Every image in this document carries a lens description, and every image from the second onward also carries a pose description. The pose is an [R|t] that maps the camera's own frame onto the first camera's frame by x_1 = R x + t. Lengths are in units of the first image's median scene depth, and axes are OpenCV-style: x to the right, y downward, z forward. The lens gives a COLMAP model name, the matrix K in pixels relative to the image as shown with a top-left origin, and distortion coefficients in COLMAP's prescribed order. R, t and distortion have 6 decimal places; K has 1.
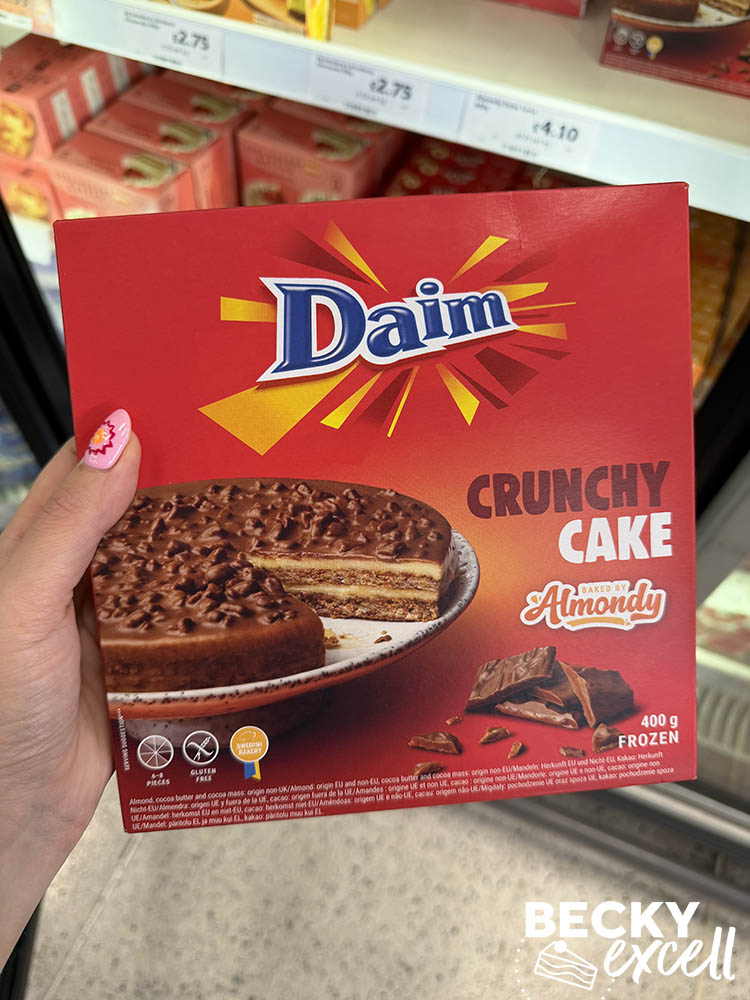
lens RADIAL K [[748.6, 0, 372.3], [0, 748.6, 524.0], [0, 0, 1]] dist [-0.031645, 0.003321]
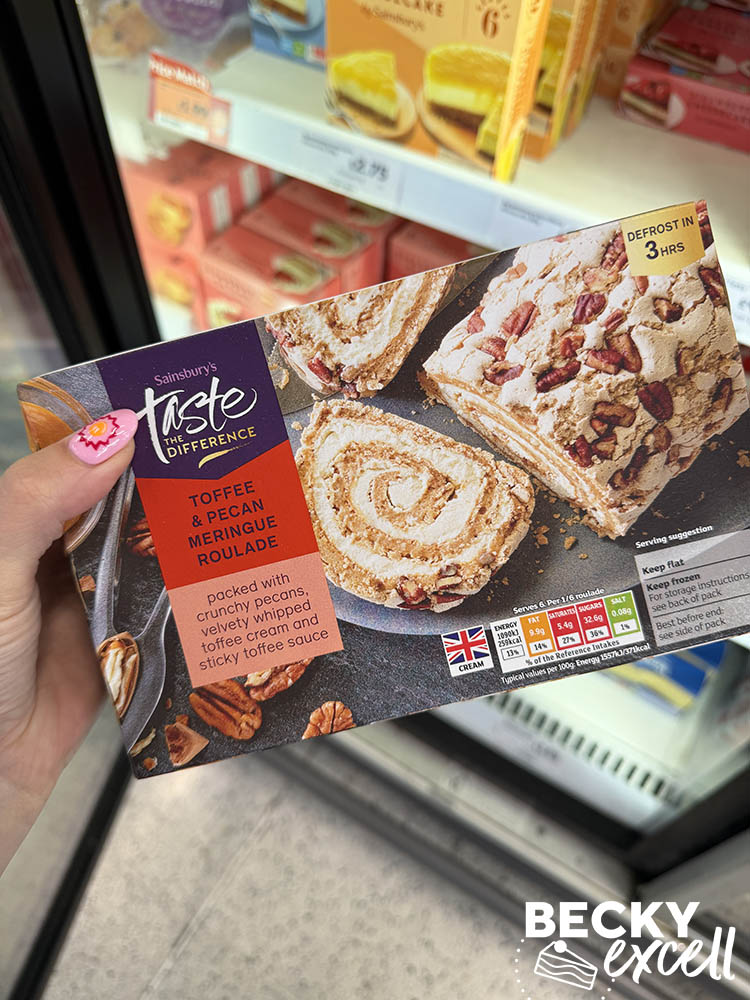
lens RADIAL K [[748.6, 0, 372.3], [0, 748.6, 524.0], [0, 0, 1]] dist [-0.031645, 0.003321]
pose [[0.987962, 0.115031, -0.103435, -0.048789], [-0.119936, 0.991872, -0.042498, -0.088419], [0.097705, 0.054391, 0.993728, 0.039307]]
